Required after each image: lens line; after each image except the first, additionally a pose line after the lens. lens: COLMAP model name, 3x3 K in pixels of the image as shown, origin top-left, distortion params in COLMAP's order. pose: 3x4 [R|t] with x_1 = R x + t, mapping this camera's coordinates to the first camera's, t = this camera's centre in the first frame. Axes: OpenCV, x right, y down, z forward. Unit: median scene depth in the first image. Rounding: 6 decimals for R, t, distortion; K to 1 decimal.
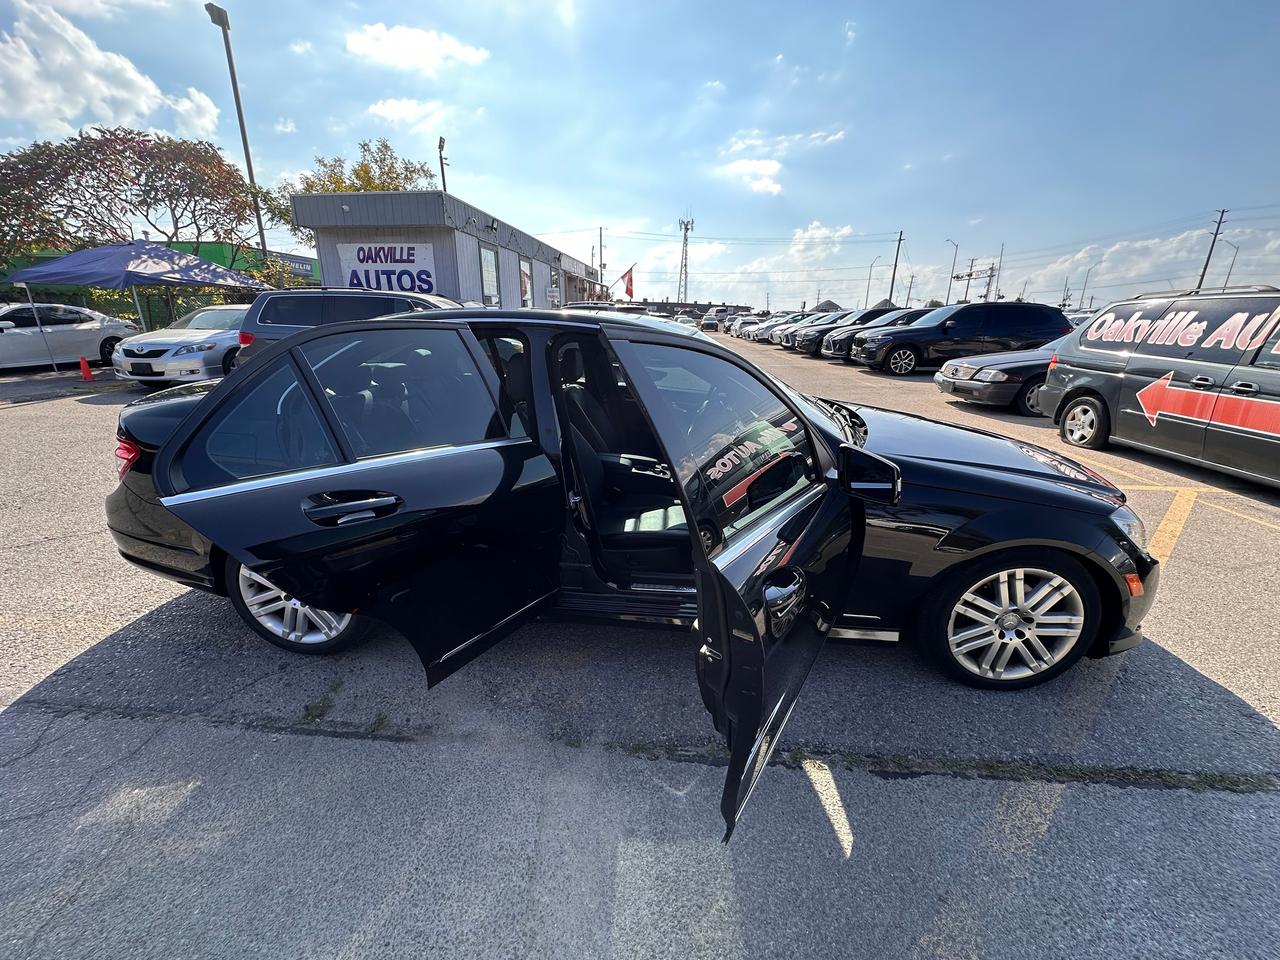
lens RADIAL K [[513.1, 0, 634.7], [0, 513.1, 484.5], [0, 0, 1]] dist [-0.005587, 0.000363]
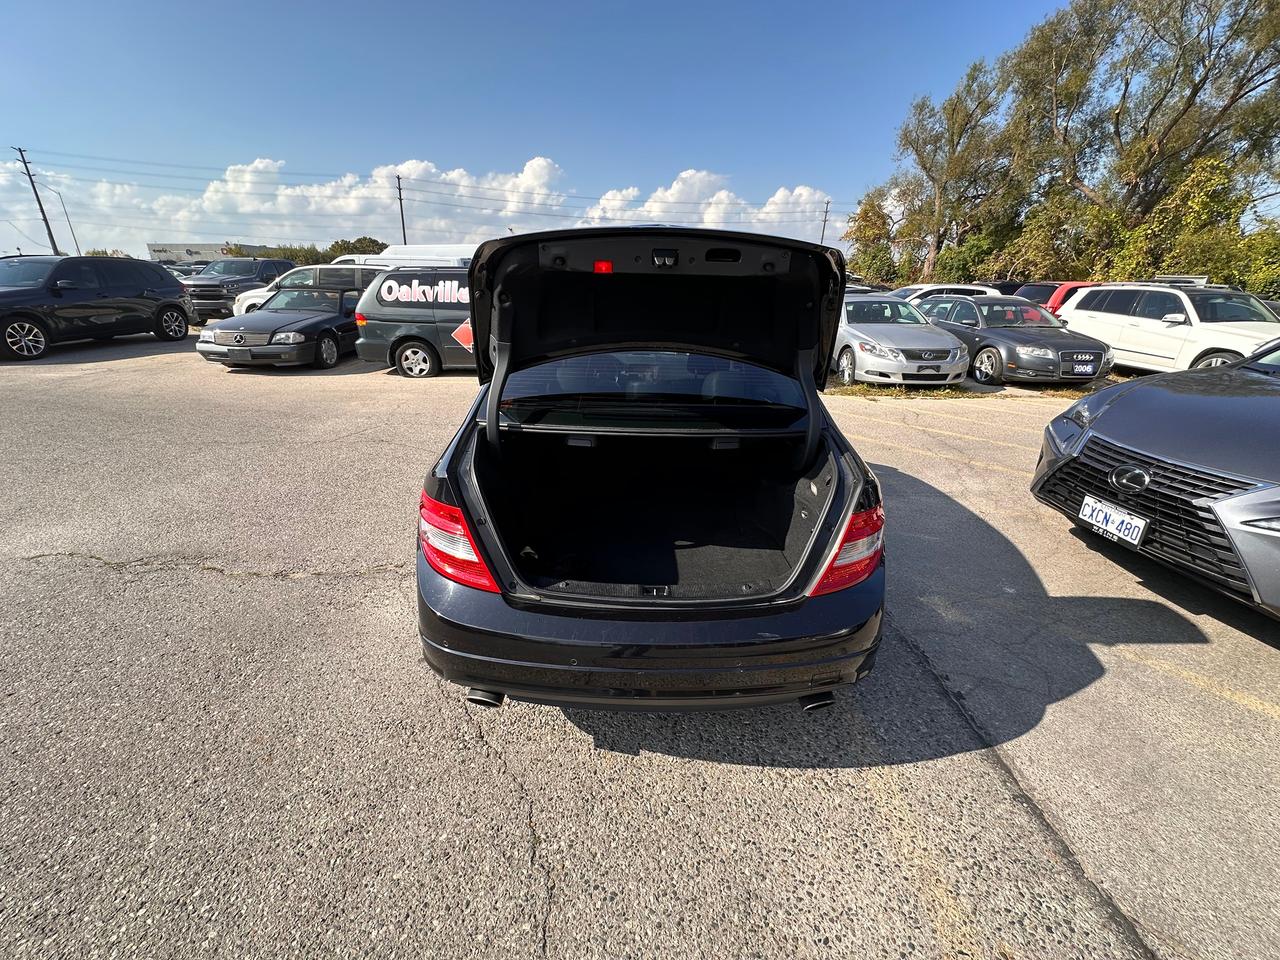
lens RADIAL K [[513.1, 0, 638.9], [0, 513.1, 485.4], [0, 0, 1]] dist [-0.005587, 0.000363]
pose [[-0.100092, -0.374685, 0.921734, -1.584871], [0.286269, 0.876370, 0.387331, -0.488137], [-0.952907, 0.302633, 0.019543, 1.252426]]
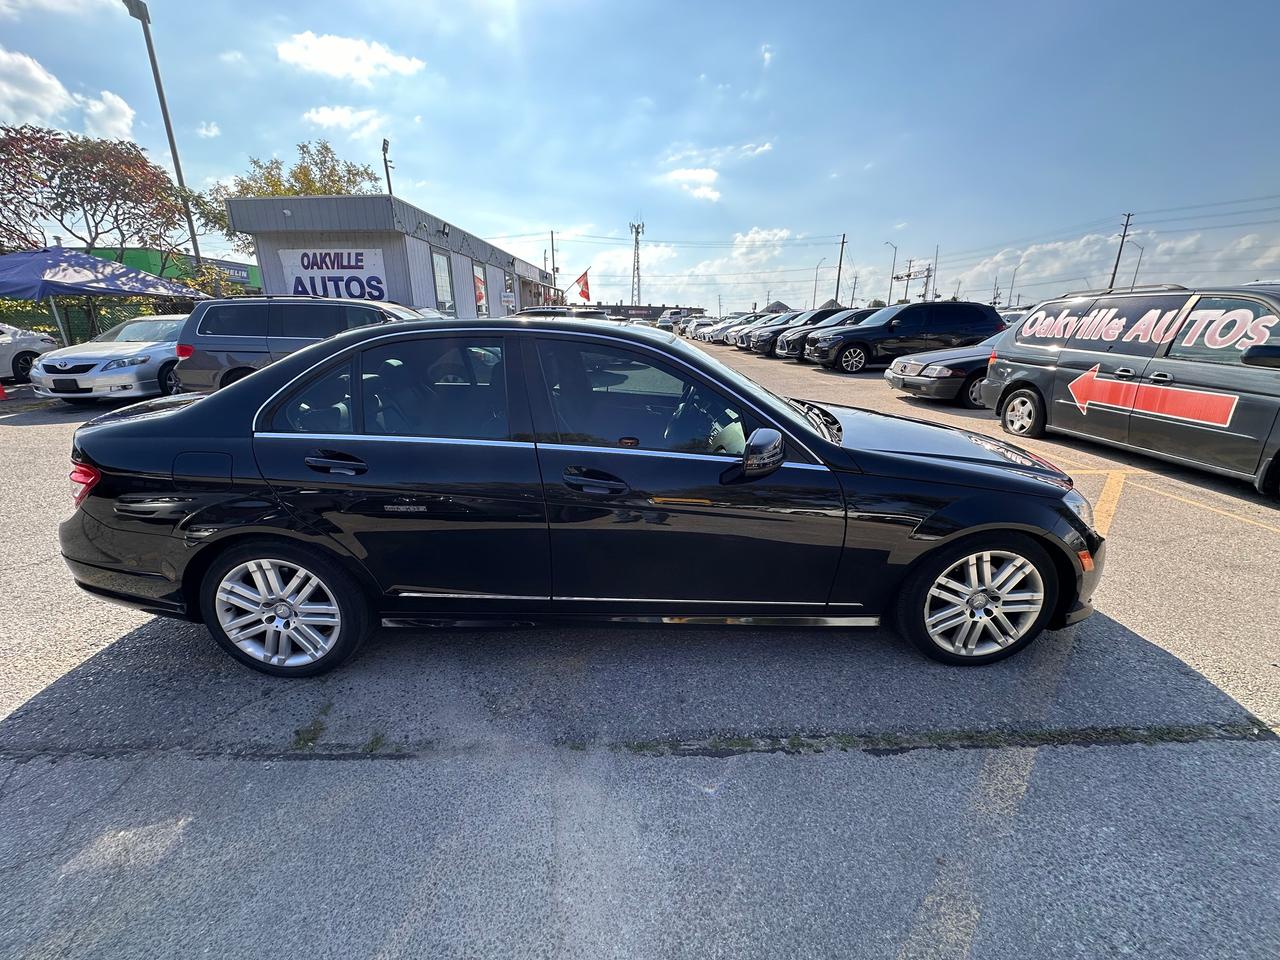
lens RADIAL K [[513.1, 0, 636.0], [0, 513.1, 484.8], [0, 0, 1]] dist [-0.005587, 0.000363]
pose [[0.996130, -0.040495, 0.078004, -0.062903], [0.040874, 0.999159, -0.003268, -0.002865], [-0.077807, 0.006444, 0.996948, -0.019858]]
